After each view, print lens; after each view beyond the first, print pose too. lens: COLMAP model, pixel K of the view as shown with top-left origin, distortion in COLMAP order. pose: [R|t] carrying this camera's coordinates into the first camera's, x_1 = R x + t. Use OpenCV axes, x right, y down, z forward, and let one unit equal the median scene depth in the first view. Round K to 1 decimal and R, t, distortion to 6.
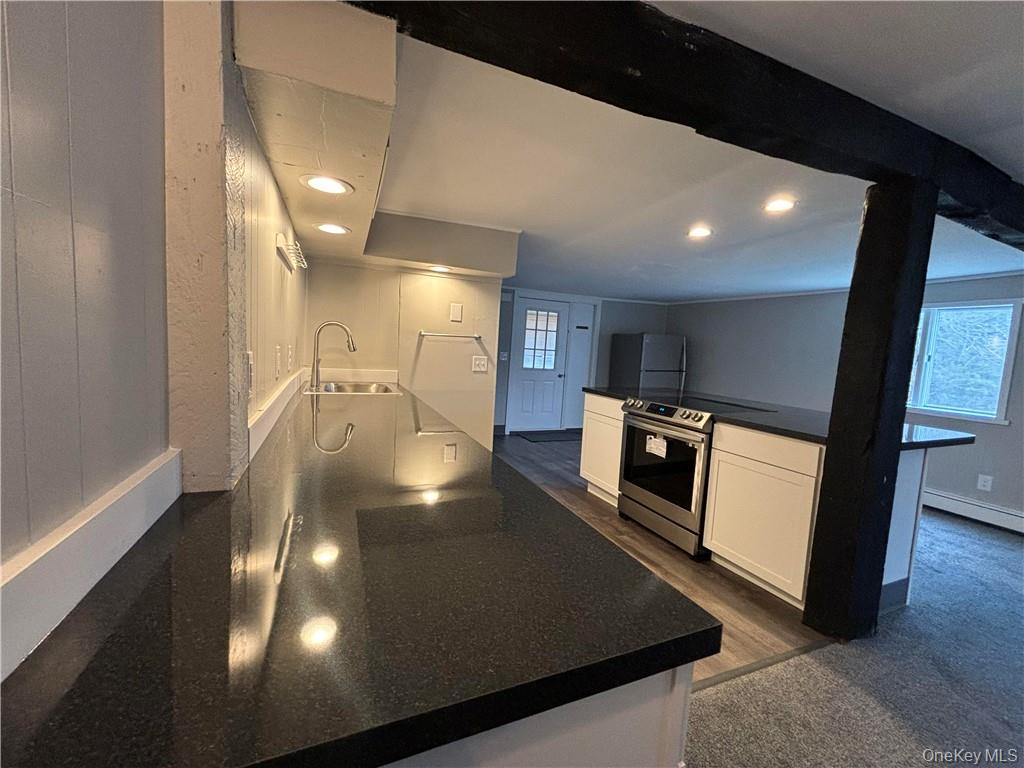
lens RADIAL K [[419.4, 0, 512.0], [0, 419.4, 384.0], [0, 0, 1]] dist [-0.009292, -0.000119]
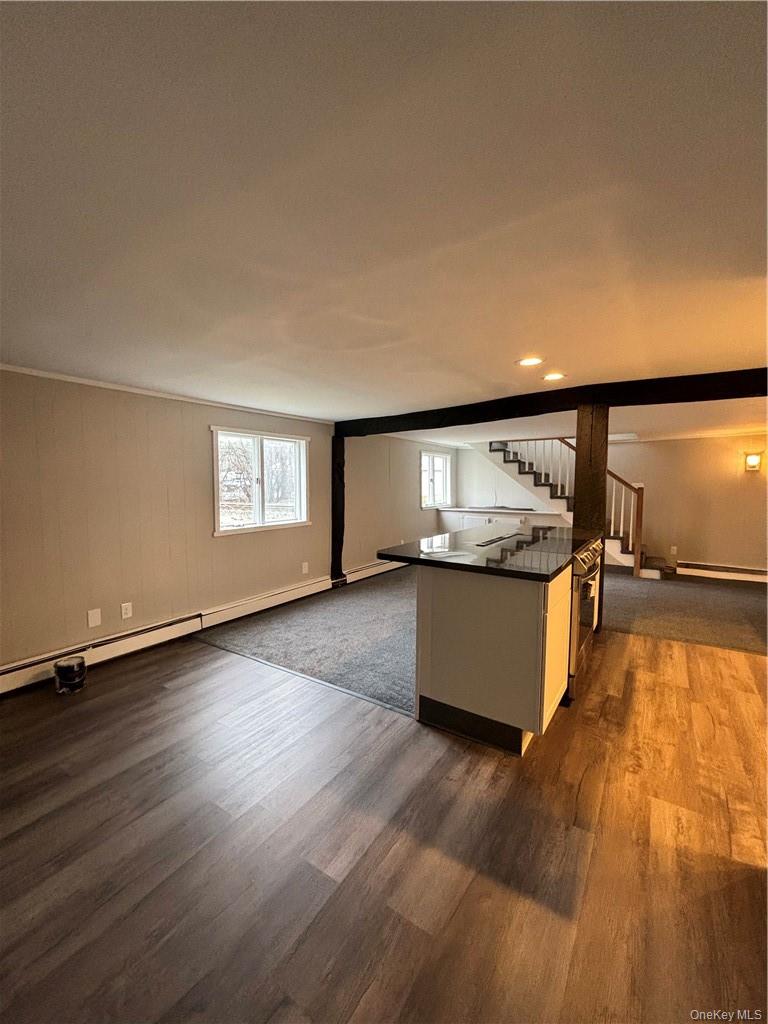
lens RADIAL K [[415.4, 0, 385.9], [0, 415.4, 510.0], [0, 0, 1]] dist [0.002082, -0.000317]
pose [[-0.540439, -0.114115, 0.833609, -0.159969], [0.046687, 0.985166, 0.165130, -0.184675], [-0.840087, 0.128162, -0.527094, 1.589635]]
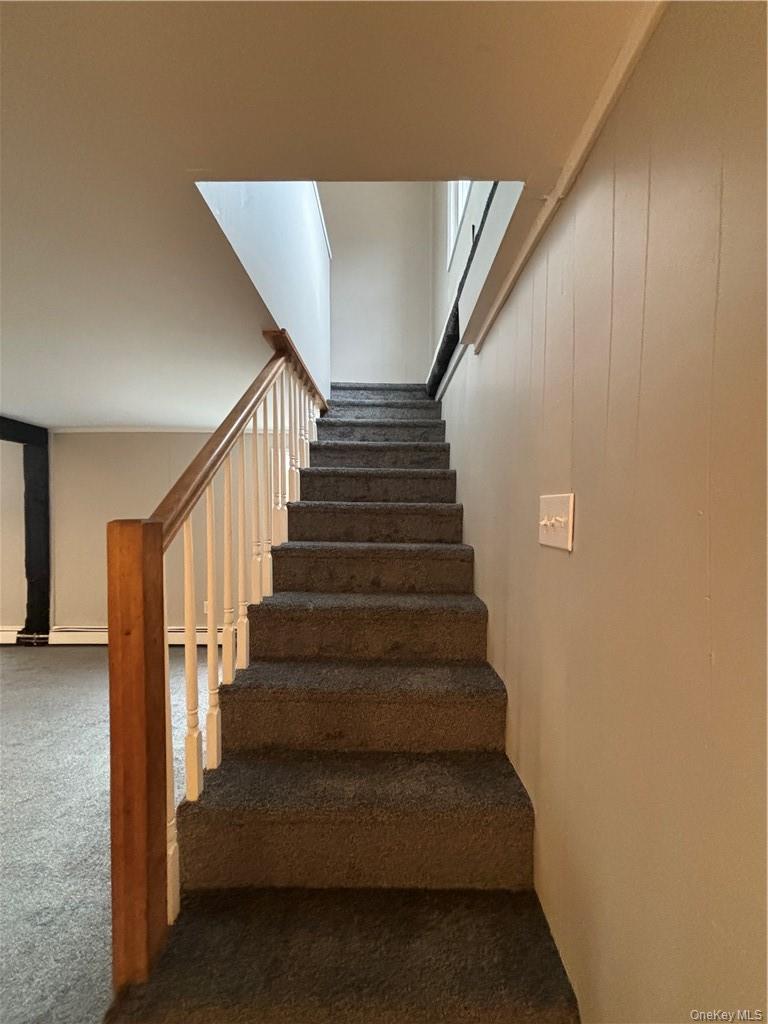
lens RADIAL K [[413.8, 0, 384.0], [0, 413.8, 512.0], [0, 0, 1]] dist [0.002837, -0.000183]
pose [[0.392147, -0.068836, 0.917324, 0.577202], [0.107331, 0.993809, 0.028693, 0.060464], [-0.913620, 0.087206, 0.397107, -0.524145]]
